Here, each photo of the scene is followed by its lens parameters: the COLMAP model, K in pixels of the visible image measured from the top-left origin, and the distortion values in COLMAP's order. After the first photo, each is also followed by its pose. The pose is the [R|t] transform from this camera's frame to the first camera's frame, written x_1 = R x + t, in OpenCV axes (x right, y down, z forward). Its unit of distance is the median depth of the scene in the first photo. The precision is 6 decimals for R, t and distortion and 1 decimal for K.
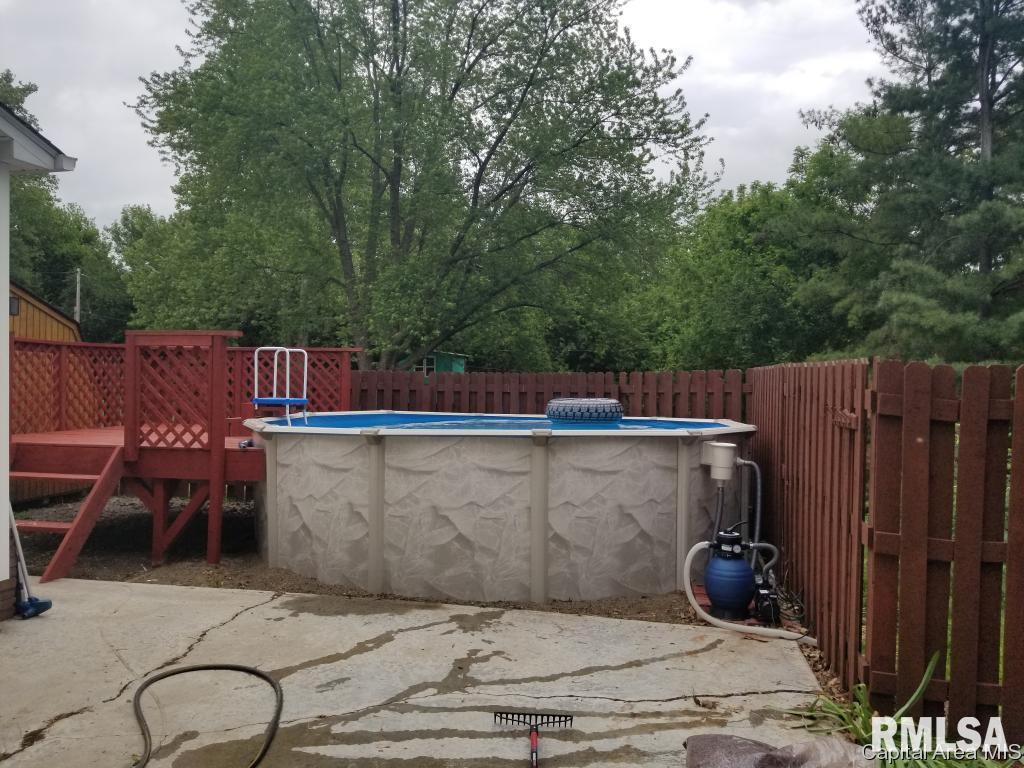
lens RADIAL K [[801.6, 0, 513.5], [0, 801.6, 387.6], [0, 0, 1]] dist [0.036957, -0.077633]
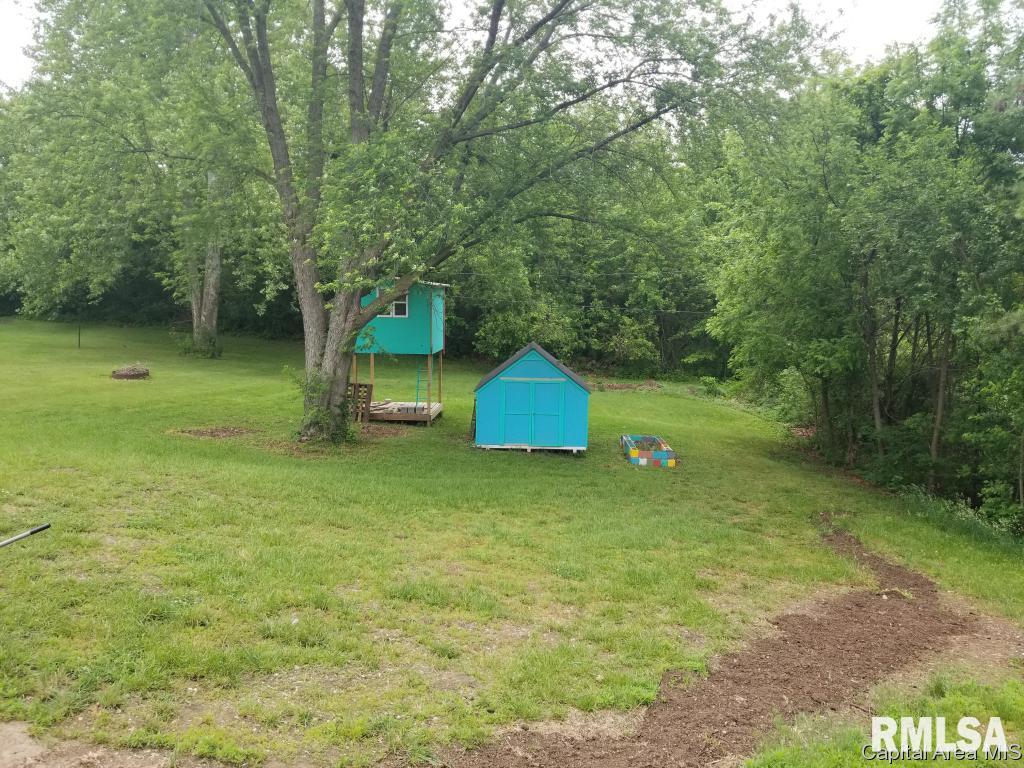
lens RADIAL K [[801.6, 0, 516.5], [0, 801.6, 387.1], [0, 0, 1]] dist [0.036957, -0.077633]
pose [[0.995189, -0.007173, 0.097711, -0.082832], [-0.002877, 0.994746, 0.102329, -0.028067], [-0.097932, -0.102118, 0.989940, 0.328313]]
